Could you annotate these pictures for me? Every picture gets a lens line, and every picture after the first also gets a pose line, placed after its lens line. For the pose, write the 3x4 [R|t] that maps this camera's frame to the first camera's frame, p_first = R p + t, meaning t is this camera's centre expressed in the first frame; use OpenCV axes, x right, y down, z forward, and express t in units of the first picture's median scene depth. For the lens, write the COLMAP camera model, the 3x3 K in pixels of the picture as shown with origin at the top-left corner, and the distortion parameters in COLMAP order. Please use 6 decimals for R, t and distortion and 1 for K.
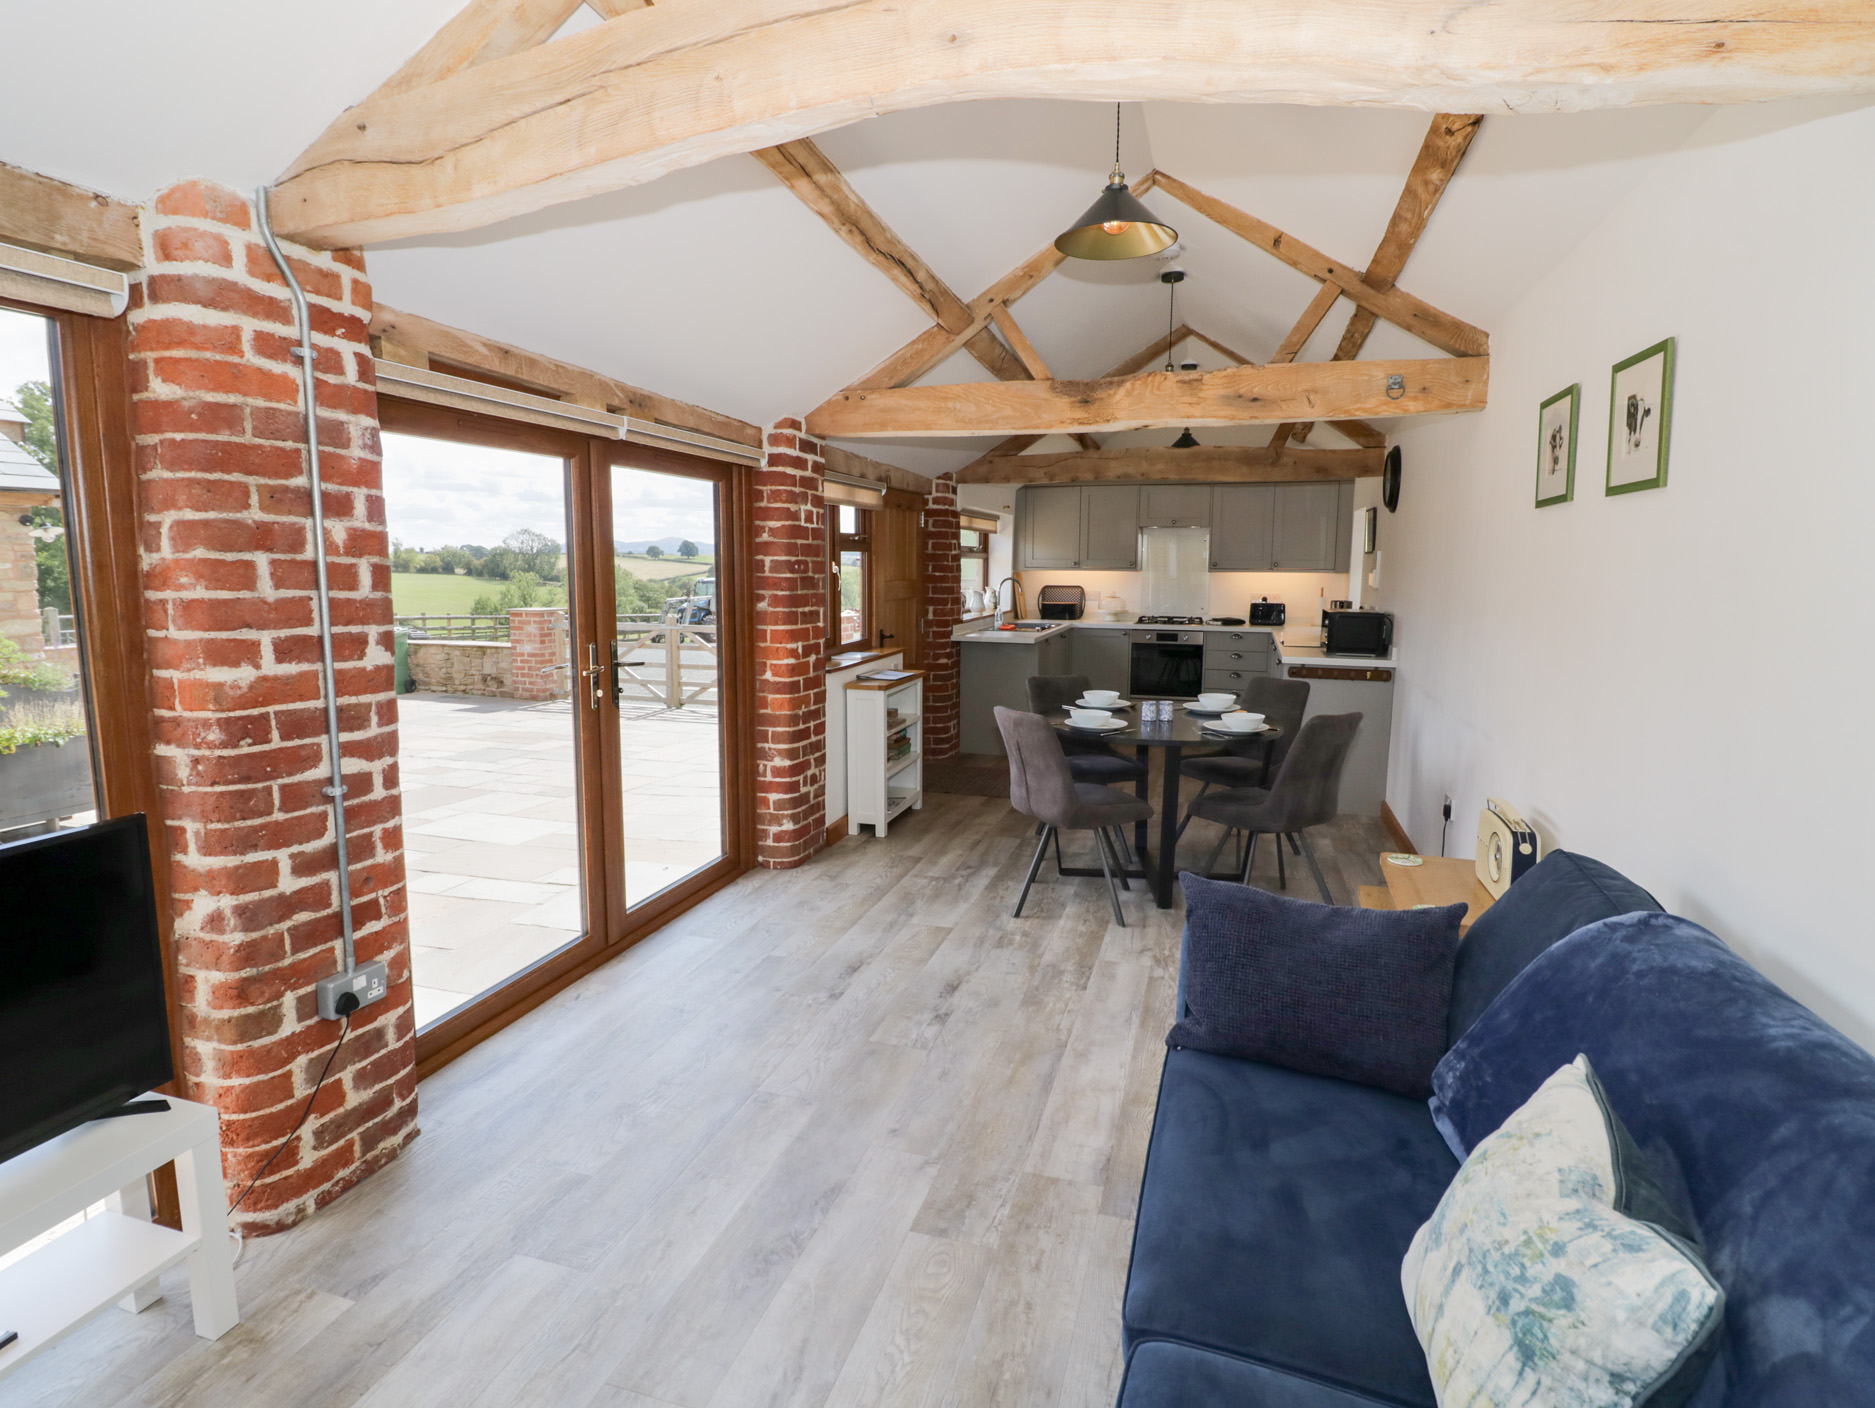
lens RADIAL K [[968.5, 0, 944.9], [0, 968.5, 688.1], [0, 0, 1]] dist [0.001298, -0.014635]
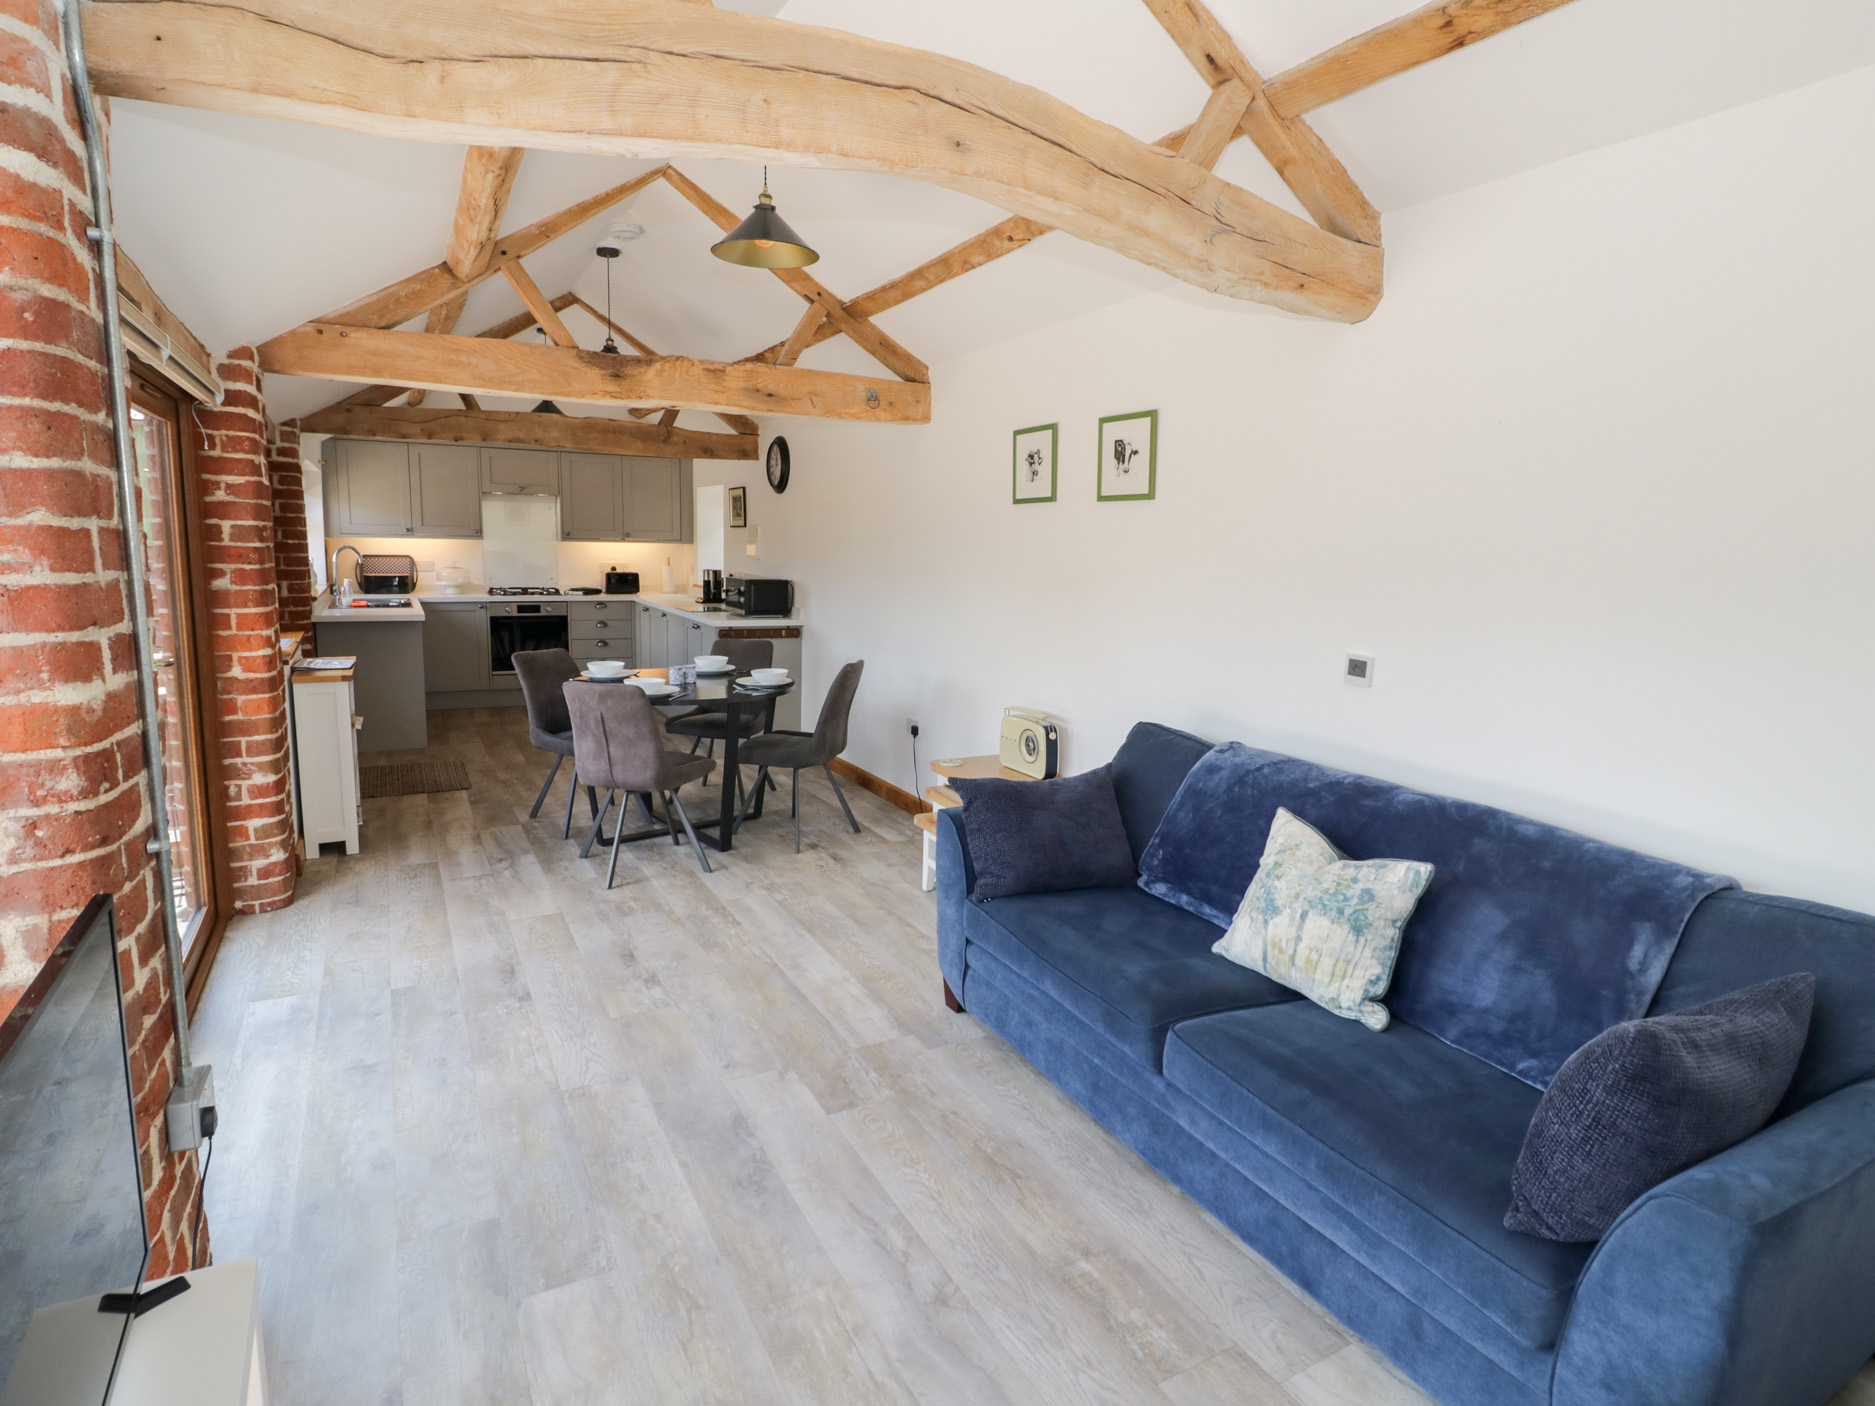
lens RADIAL K [[992.2, 0, 939.1], [0, 992.2, 685.2], [0, 0, 1]] dist [0.002603, -0.016437]
pose [[0.702992, -0.091484, 0.705289, -0.403959], [0.072374, 0.995746, 0.057022, -0.007671], [-0.707505, 0.010958, 0.706623, 0.029553]]
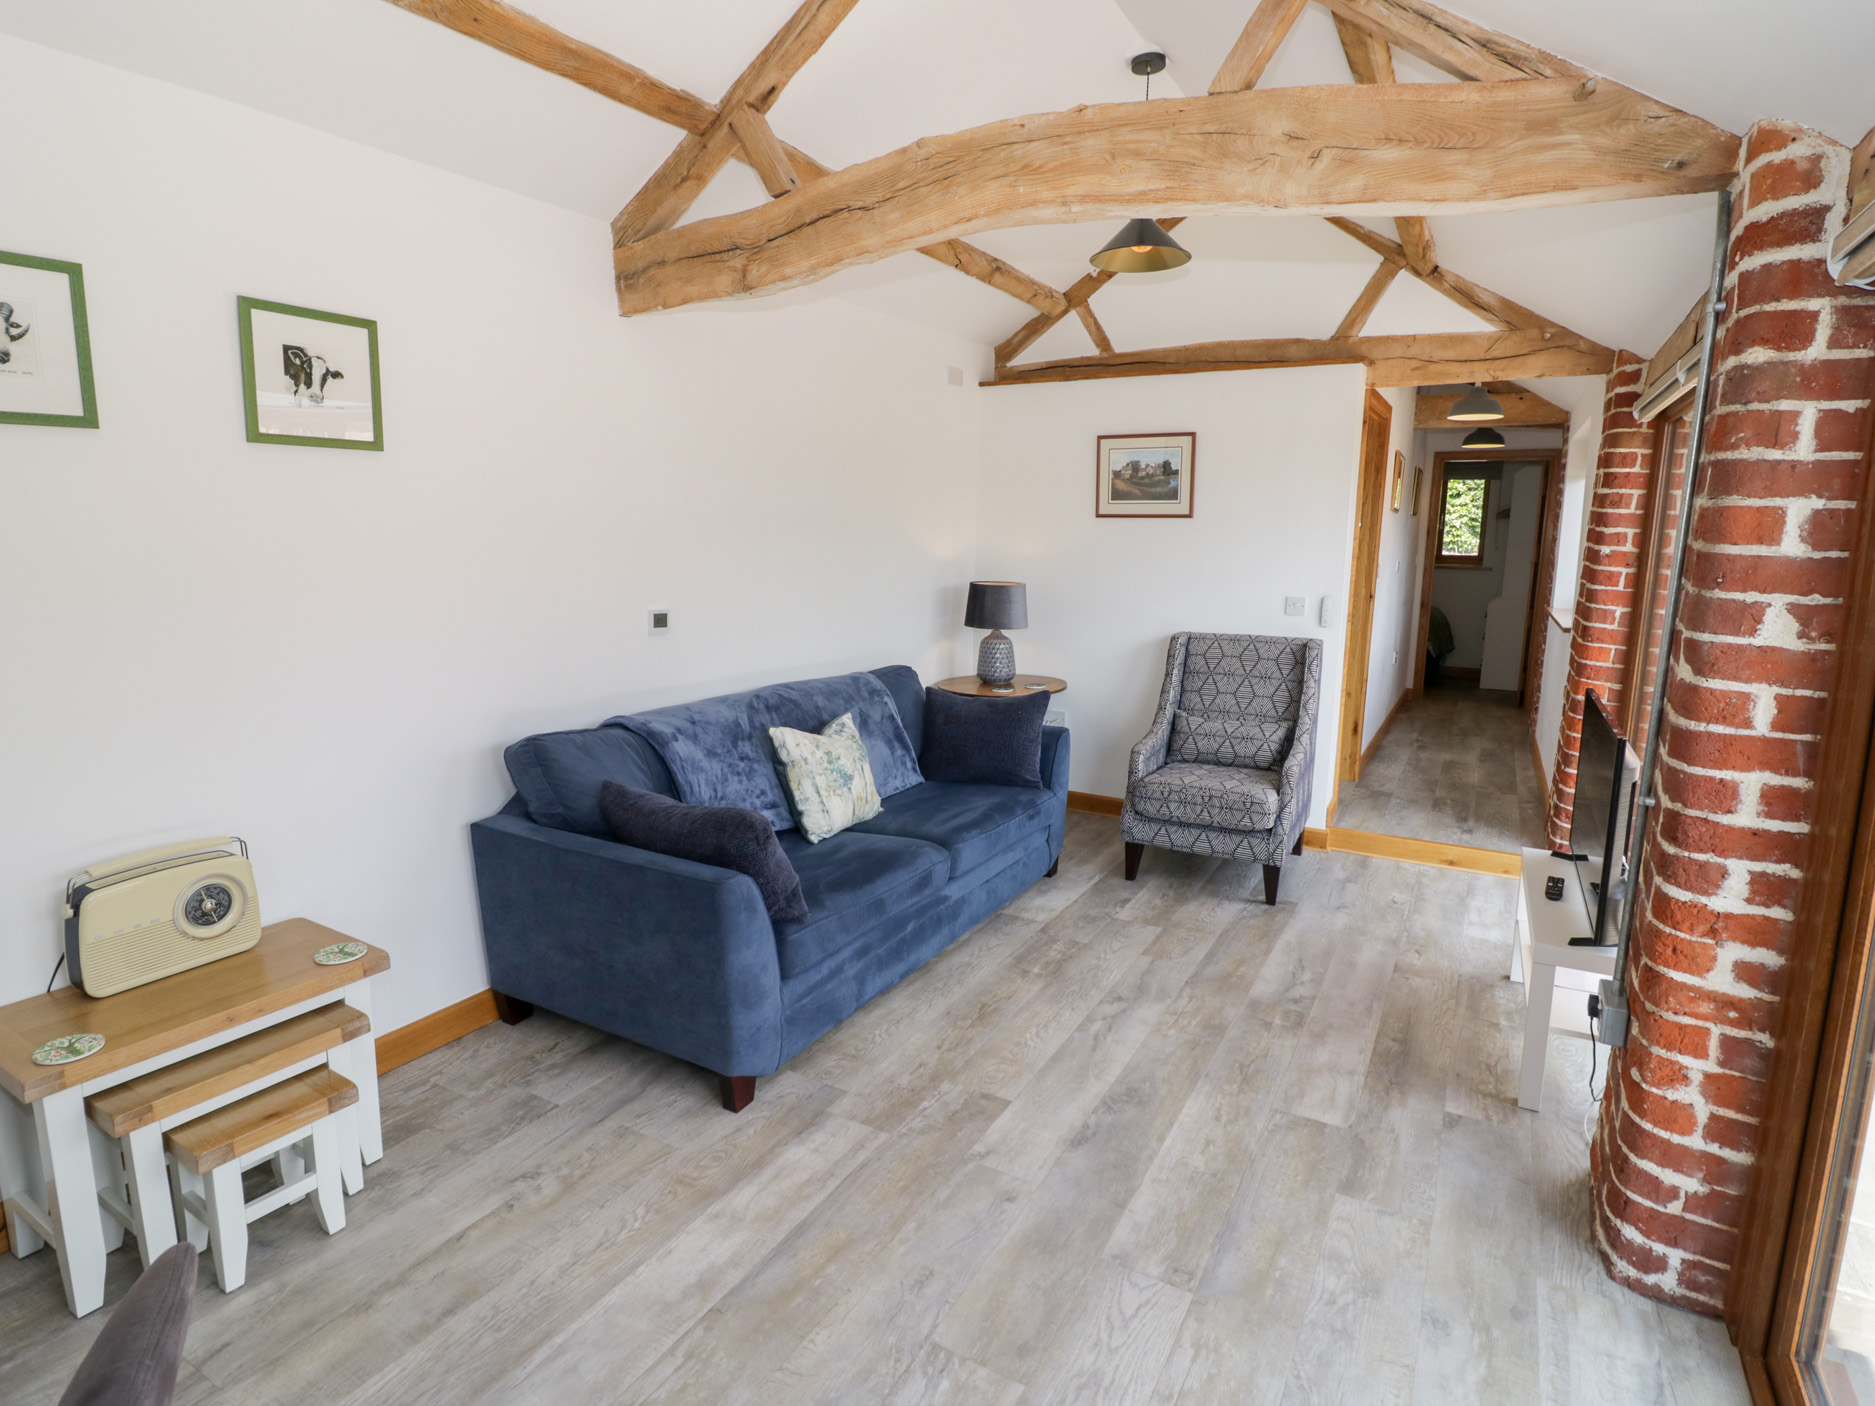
lens RADIAL K [[992.2, 0, 939.1], [0, 992.2, 685.2], [0, 0, 1]] dist [0.002603, -0.016437]
pose [[-0.973852, -0.057098, 0.219892, -0.101779], [0.007818, 0.958905, 0.283618, -0.145991], [-0.227050, 0.277921, -0.933385, 1.096398]]
